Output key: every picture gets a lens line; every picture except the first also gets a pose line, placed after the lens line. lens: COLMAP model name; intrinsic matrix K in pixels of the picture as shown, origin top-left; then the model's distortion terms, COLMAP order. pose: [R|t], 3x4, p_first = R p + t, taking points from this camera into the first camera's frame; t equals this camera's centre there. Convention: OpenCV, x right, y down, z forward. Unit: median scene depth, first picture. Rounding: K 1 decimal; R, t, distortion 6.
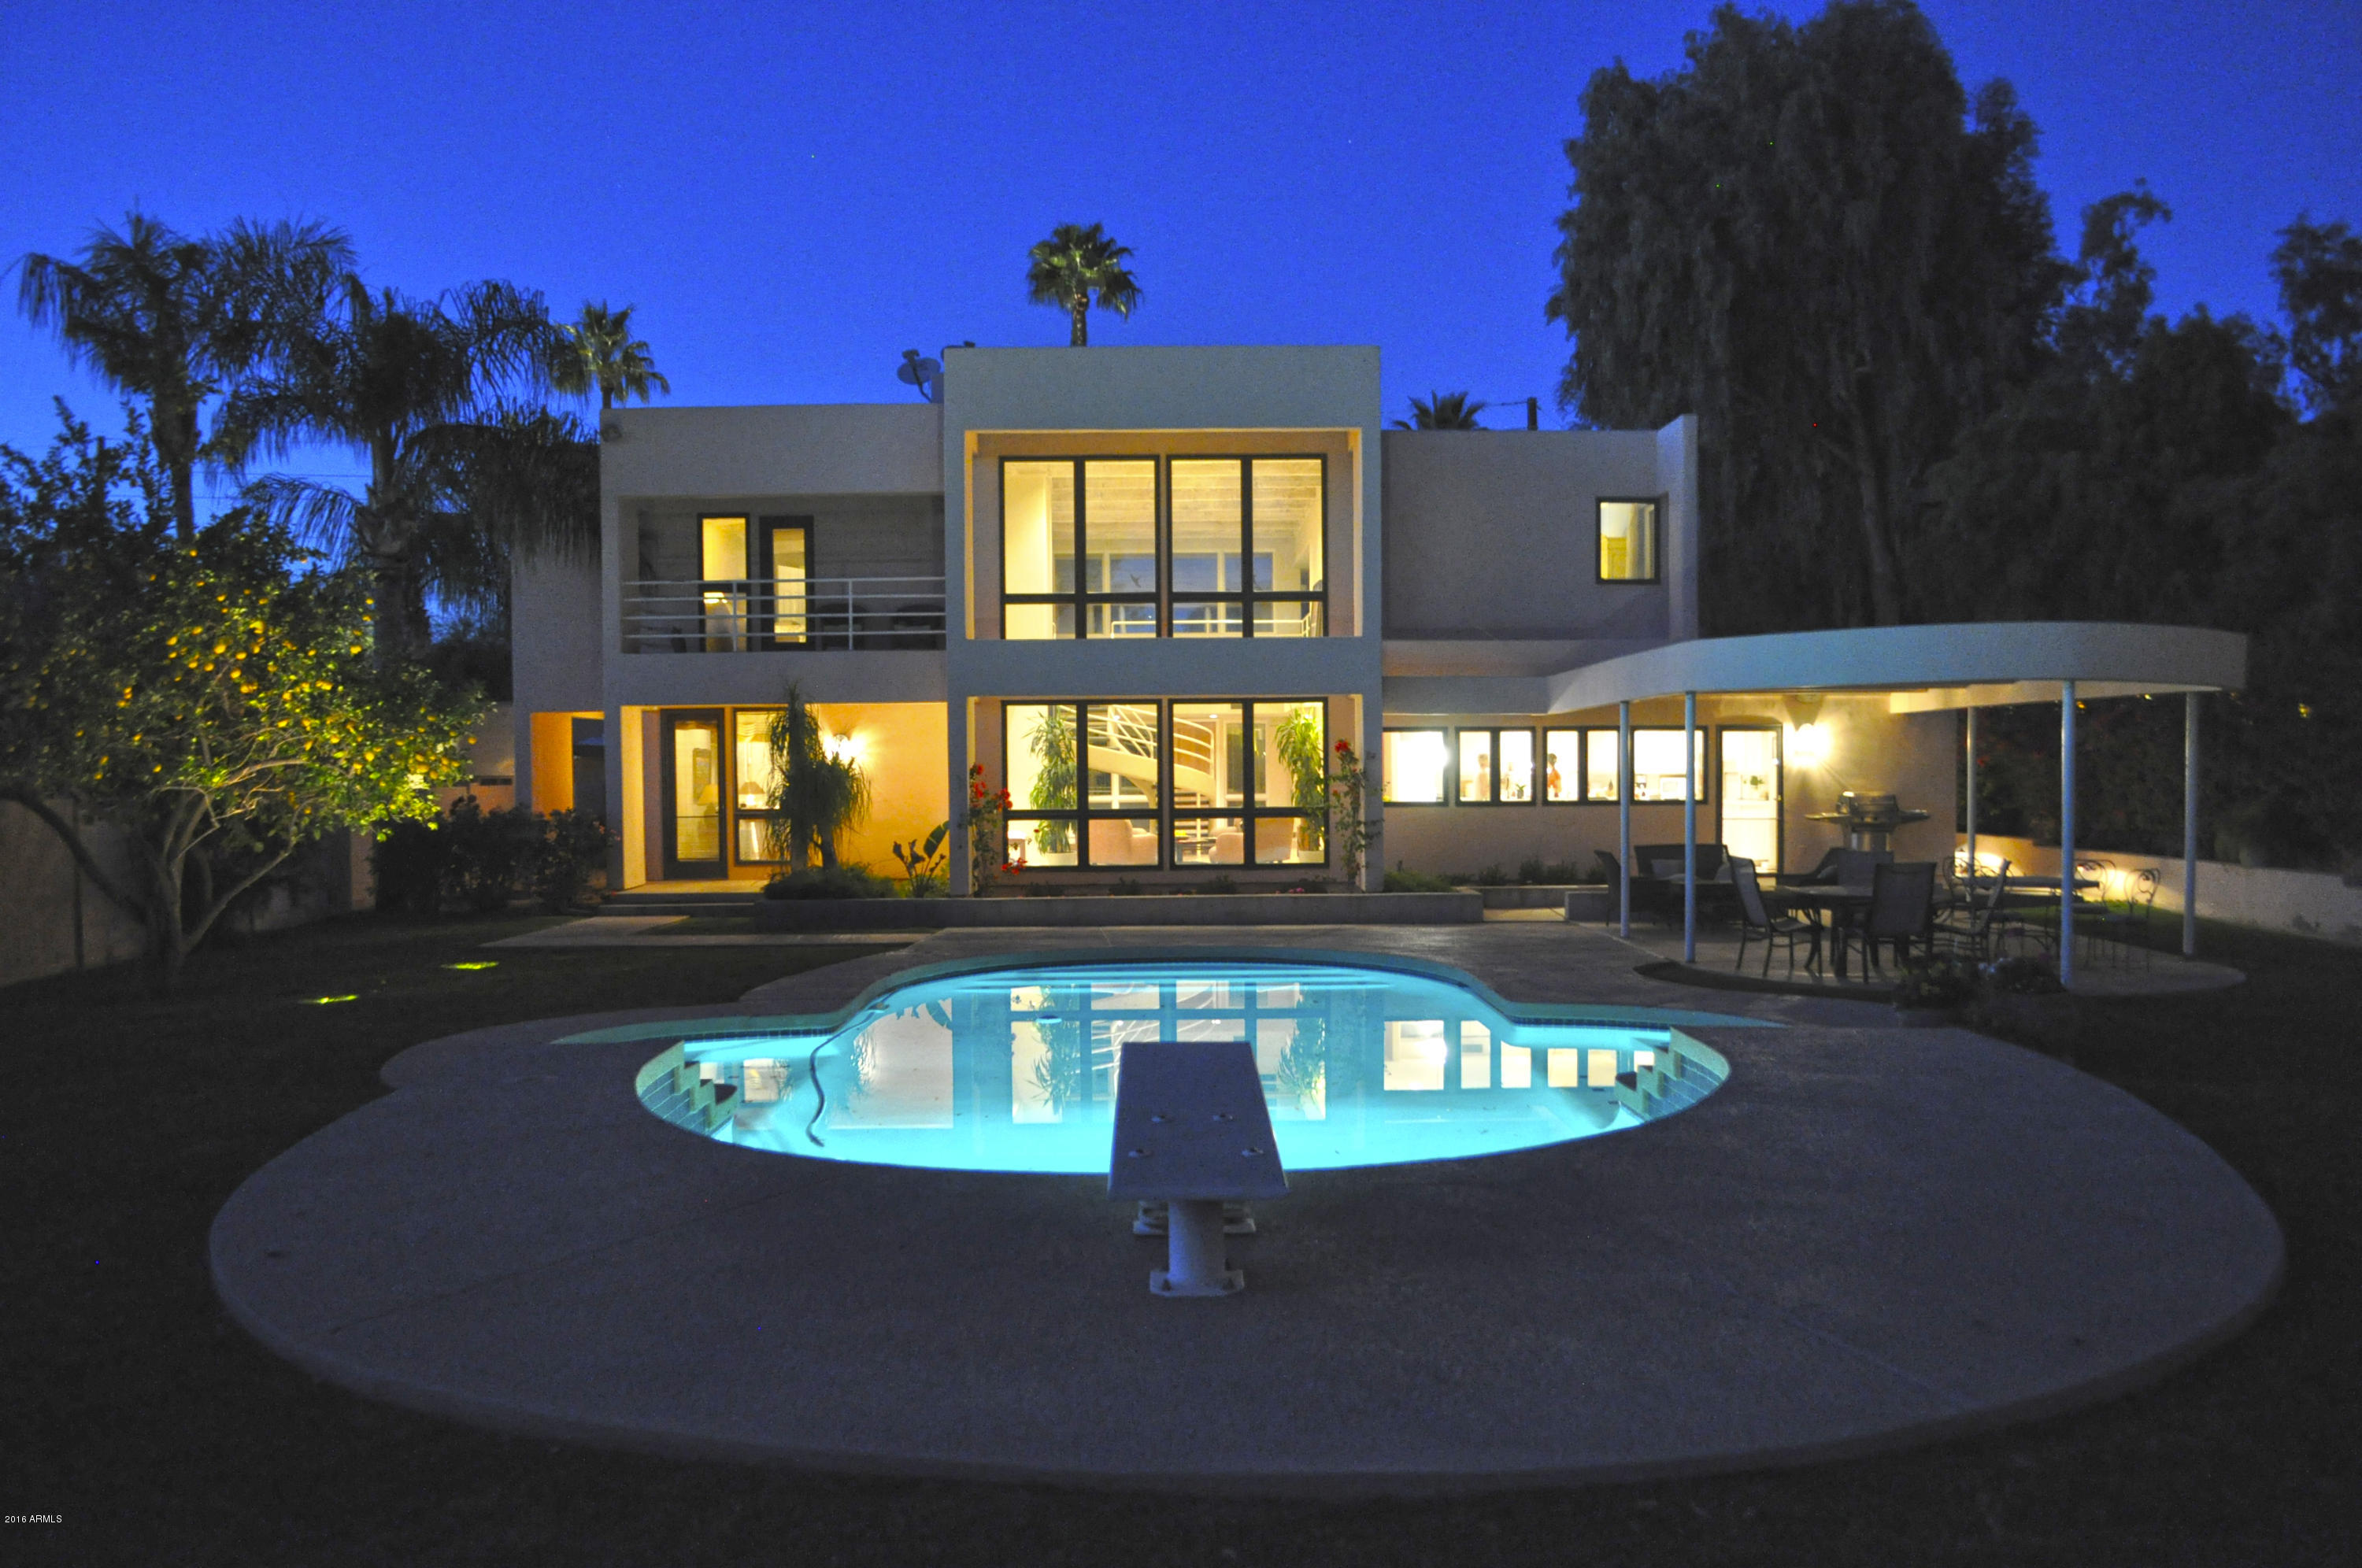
lens RADIAL K [[1720.6, 0, 1179.1], [0, 1720.6, 794.5], [0, 0, 1]] dist [-0.064081, 0.004216]
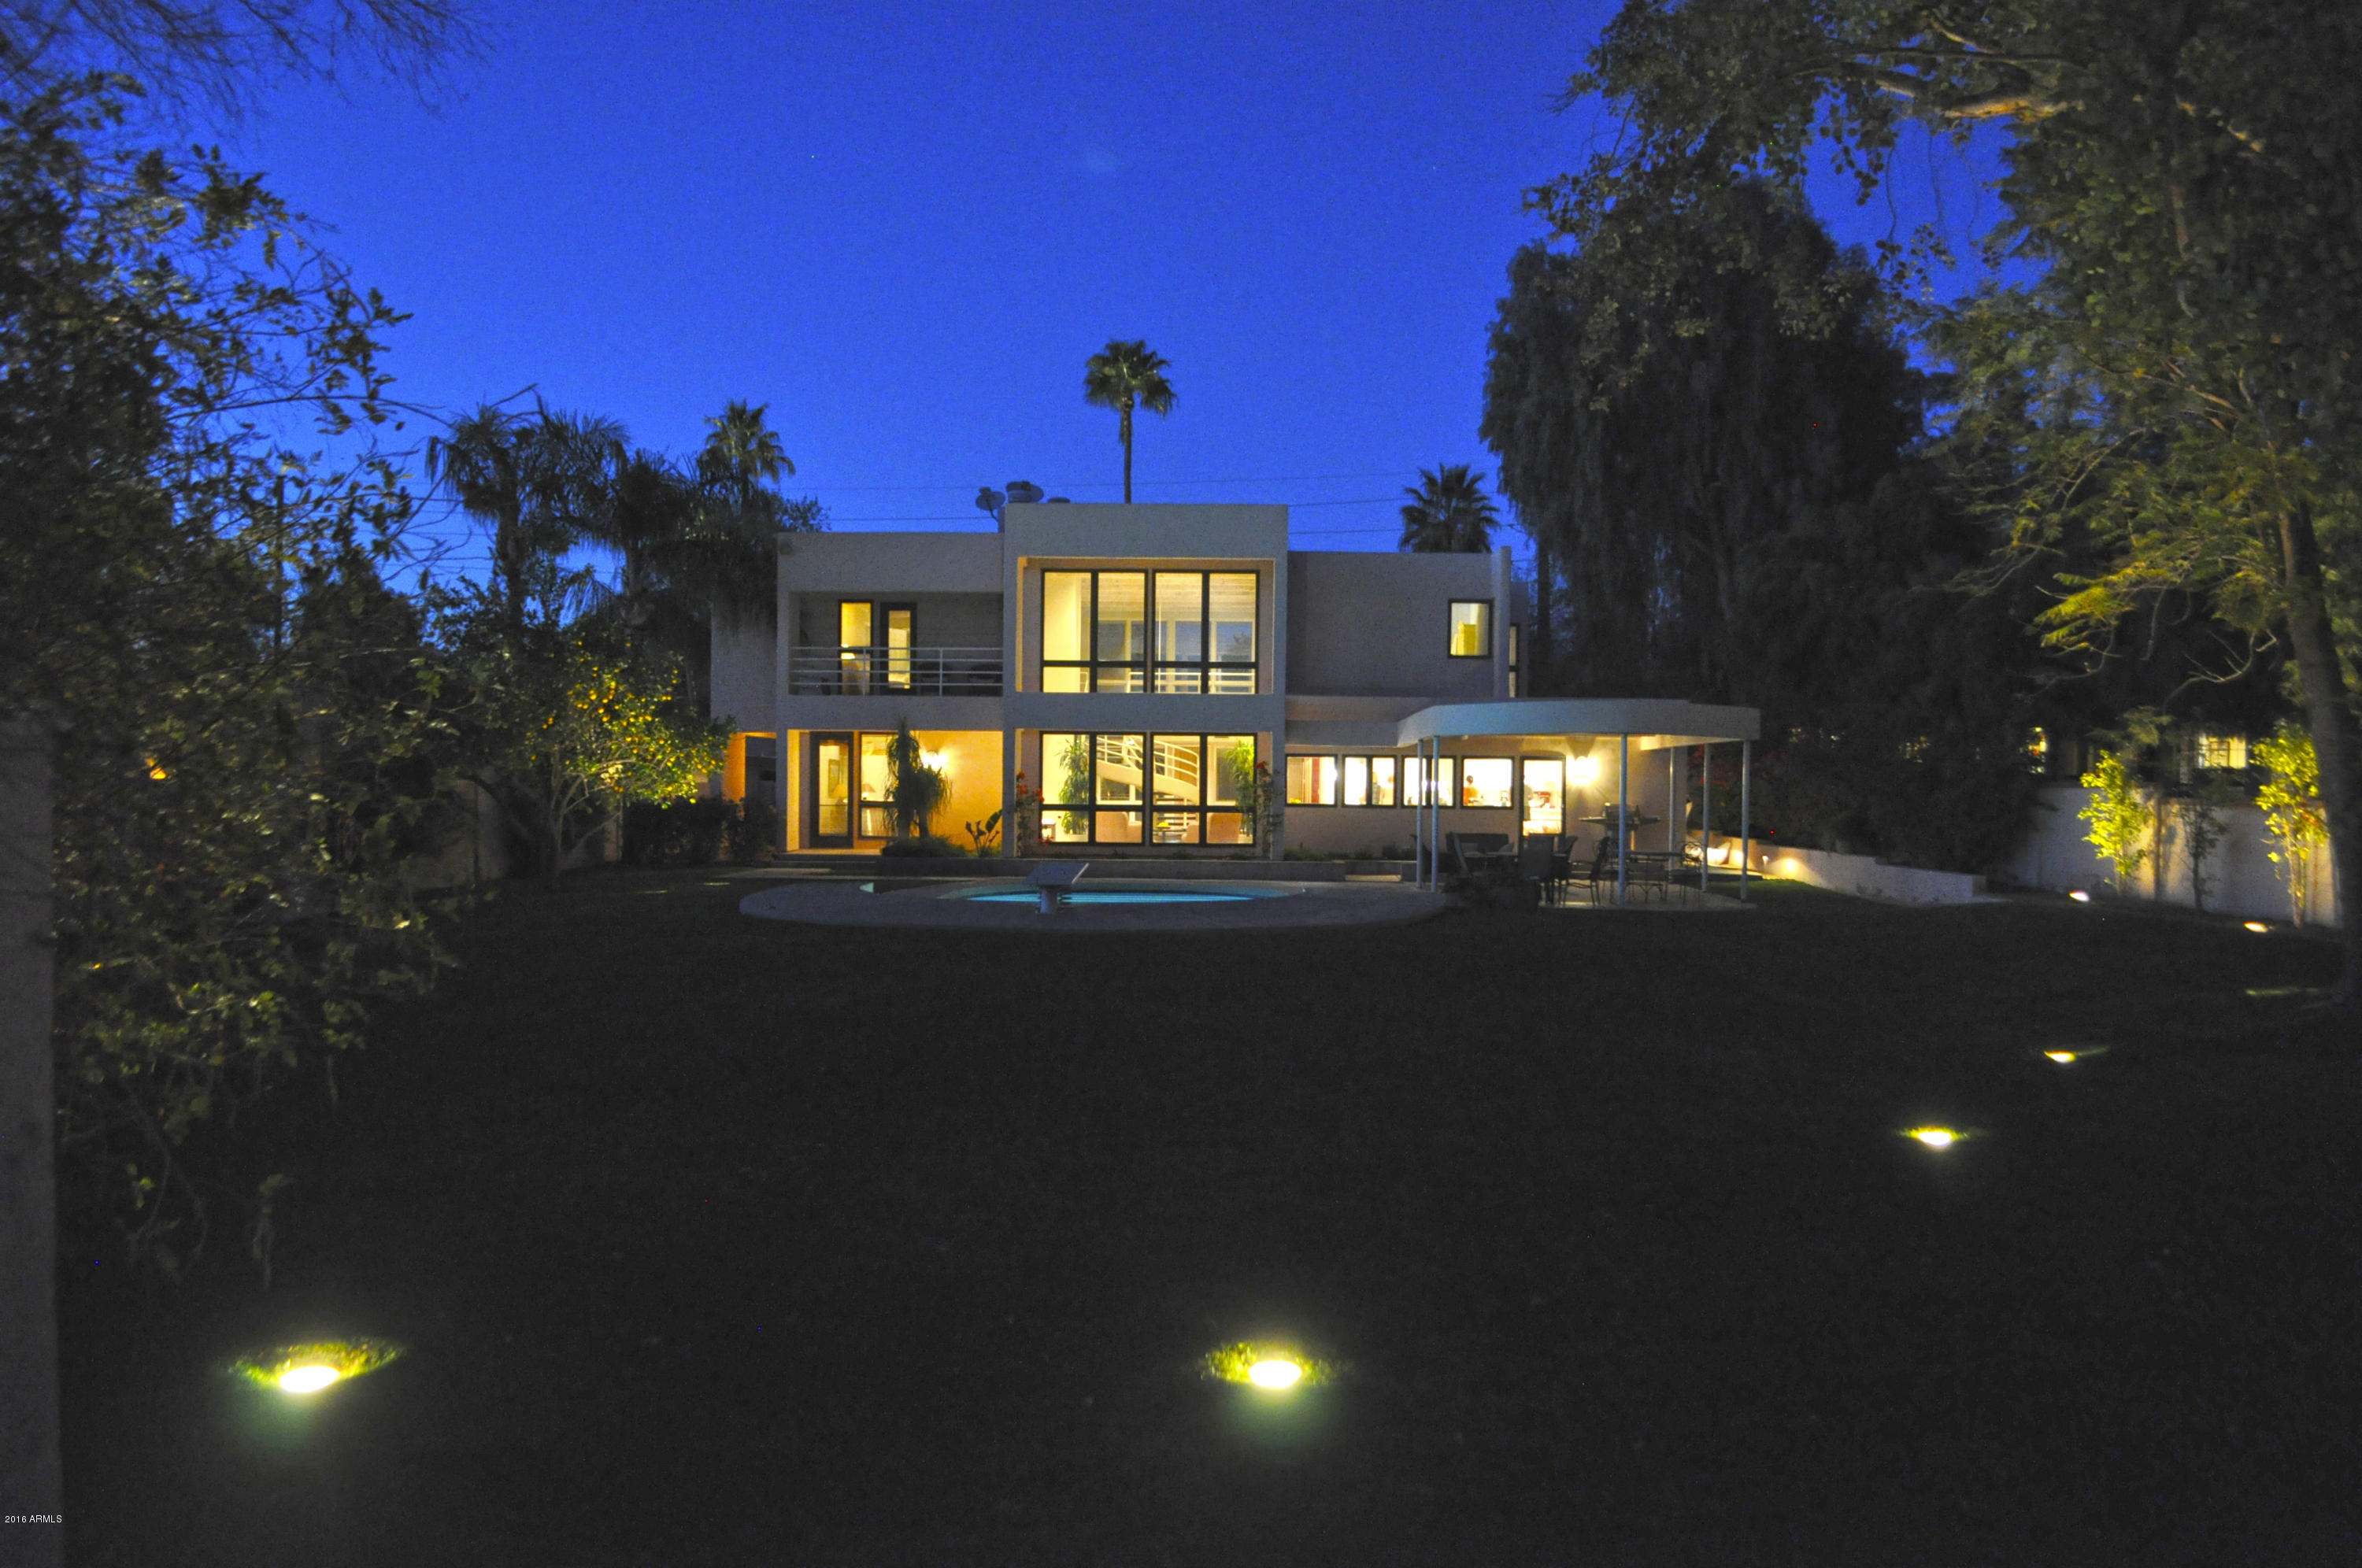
lens RADIAL K [[1720.6, 0, 1178.2], [0, 1720.6, 786.3], [0, 0, 1]] dist [-0.064081, 0.004216]
pose [[0.998859, 0.019379, -0.043650, 0.082582], [-0.020165, 0.999641, -0.017643, 0.017416], [0.043293, 0.018503, 0.998891, -0.485441]]
